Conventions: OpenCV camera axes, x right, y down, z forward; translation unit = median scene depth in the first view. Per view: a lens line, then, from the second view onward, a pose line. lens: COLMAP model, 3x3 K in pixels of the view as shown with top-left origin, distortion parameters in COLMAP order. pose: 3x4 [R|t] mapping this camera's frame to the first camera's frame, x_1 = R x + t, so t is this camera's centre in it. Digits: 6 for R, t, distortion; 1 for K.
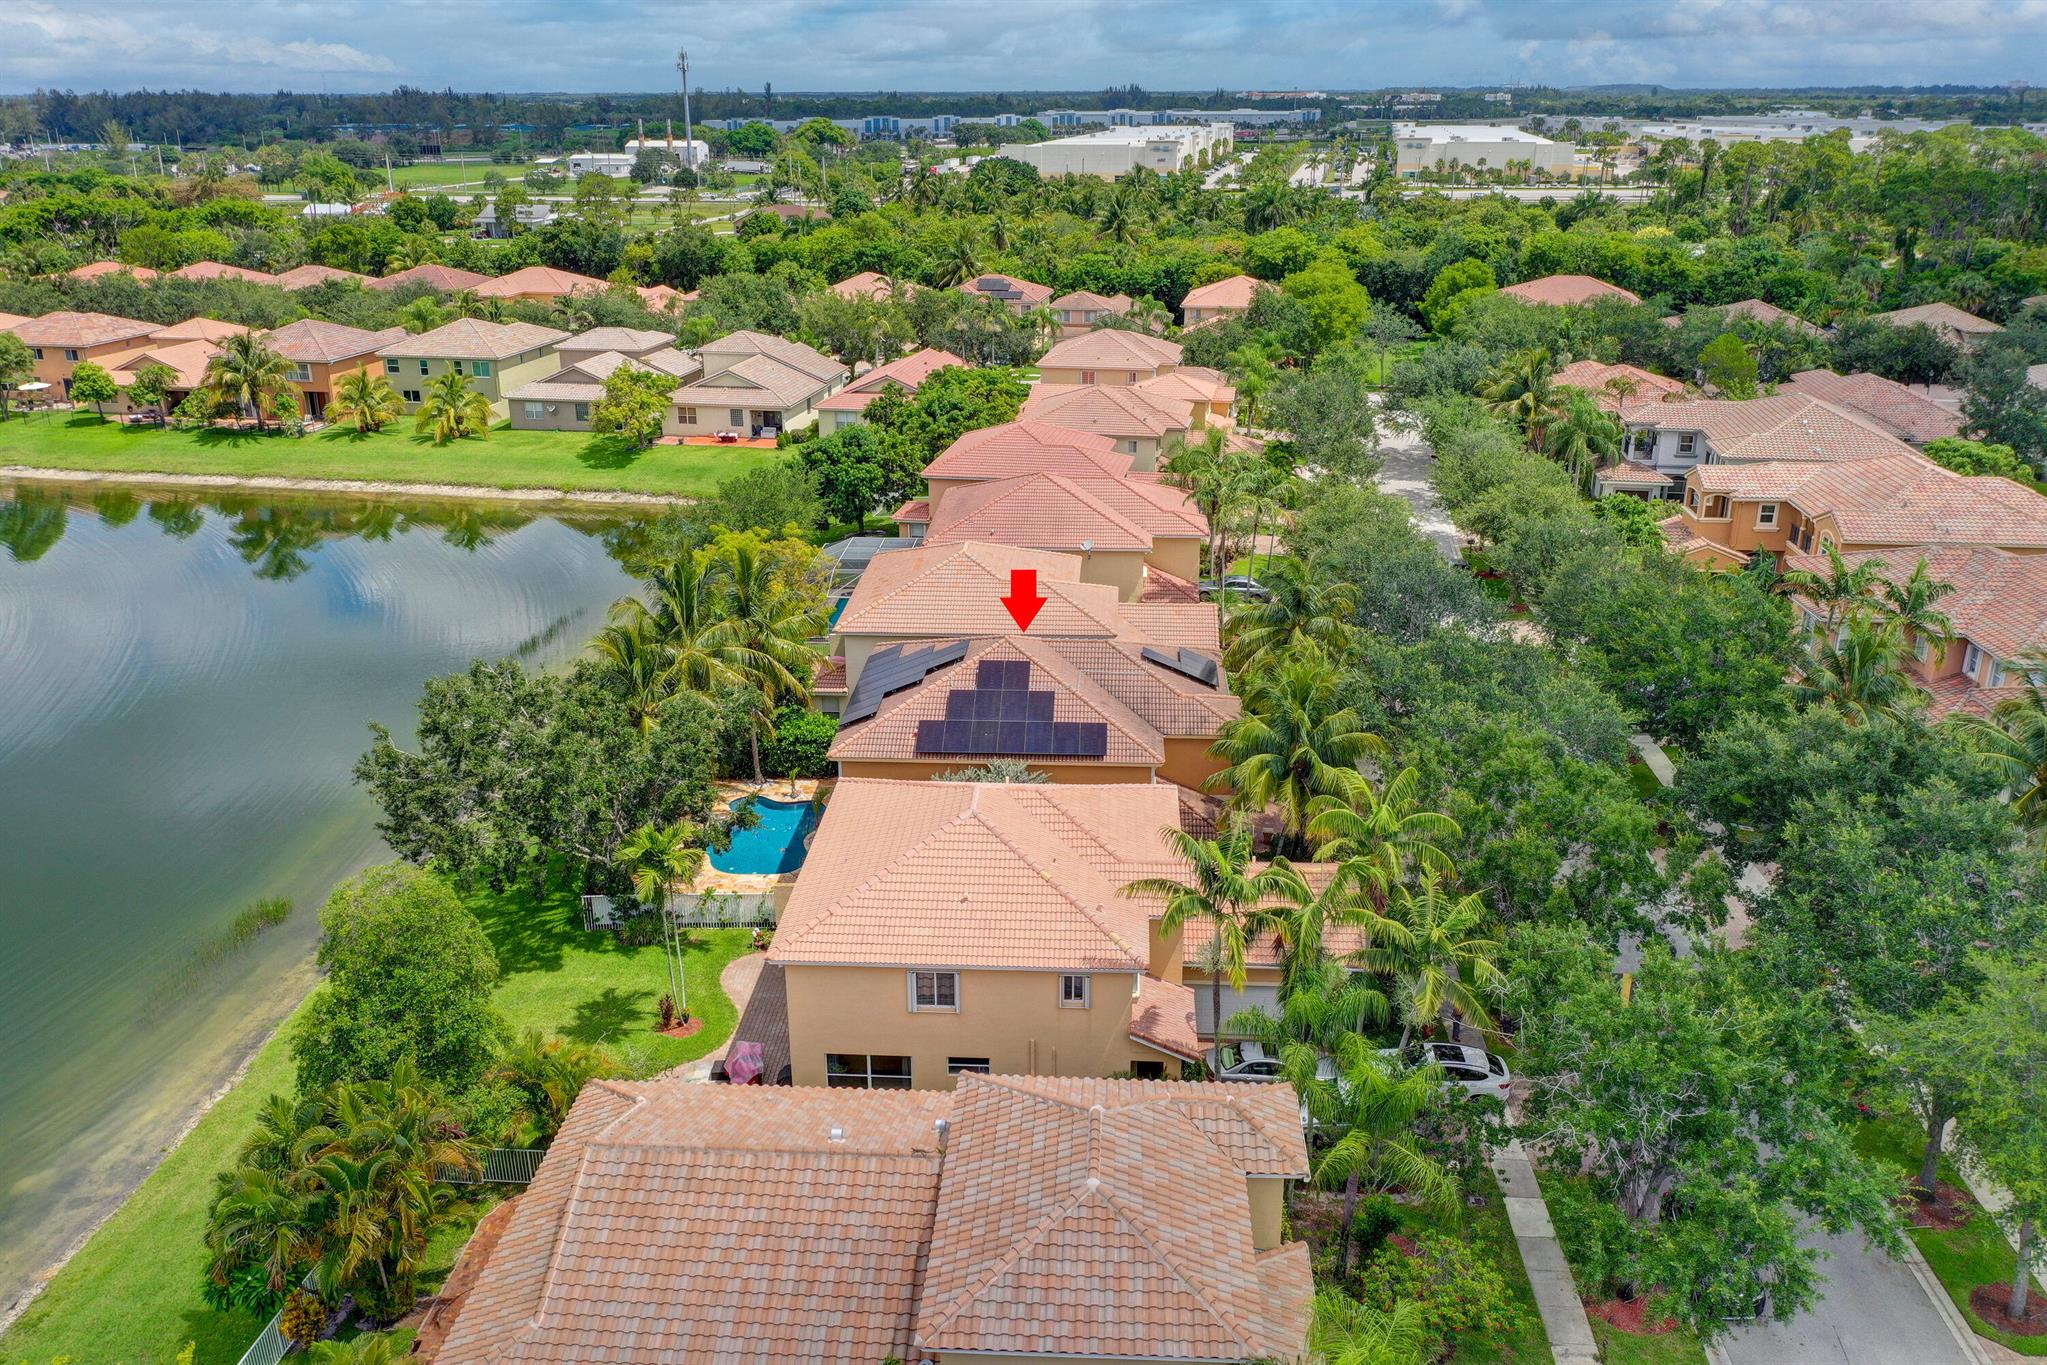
lens RADIAL K [[1604.0, 0, 1023.5], [0, 1604.0, 682.5], [0, 0, 1]] dist [-0.010348, -0.003013]
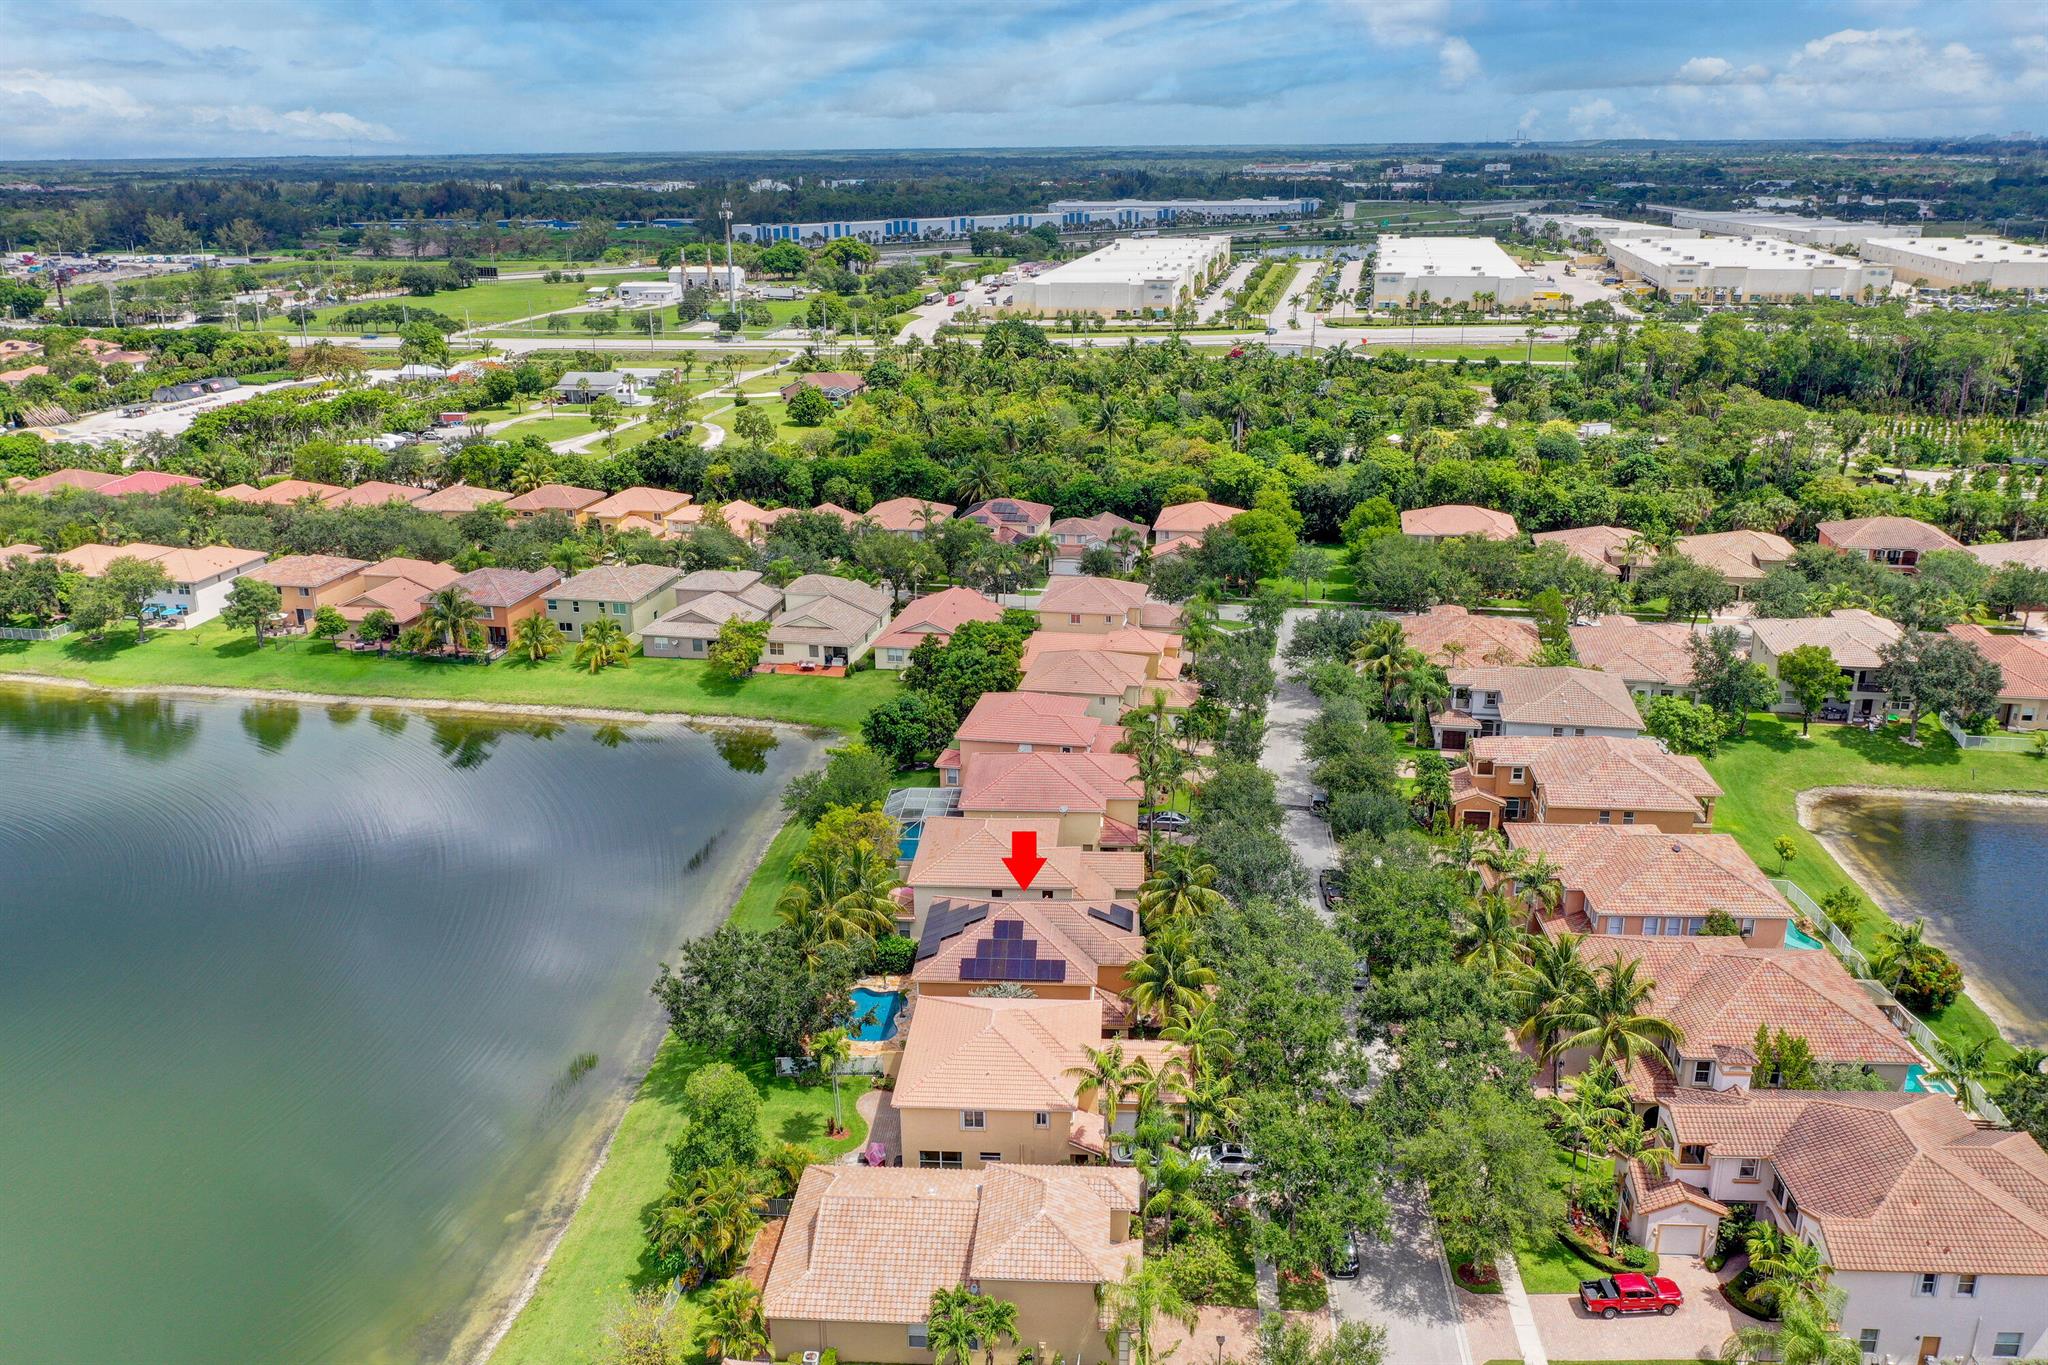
lens RADIAL K [[1604.8, 0, 1024.0], [0, 1604.8, 682.5], [0, 0, 1]] dist [-0.010348, -0.003013]
pose [[0.999946, -0.004152, -0.009485, 0.020757], [0.003870, 0.999557, -0.029523, -0.206198], [0.009604, 0.029485, 0.999519, -0.716673]]
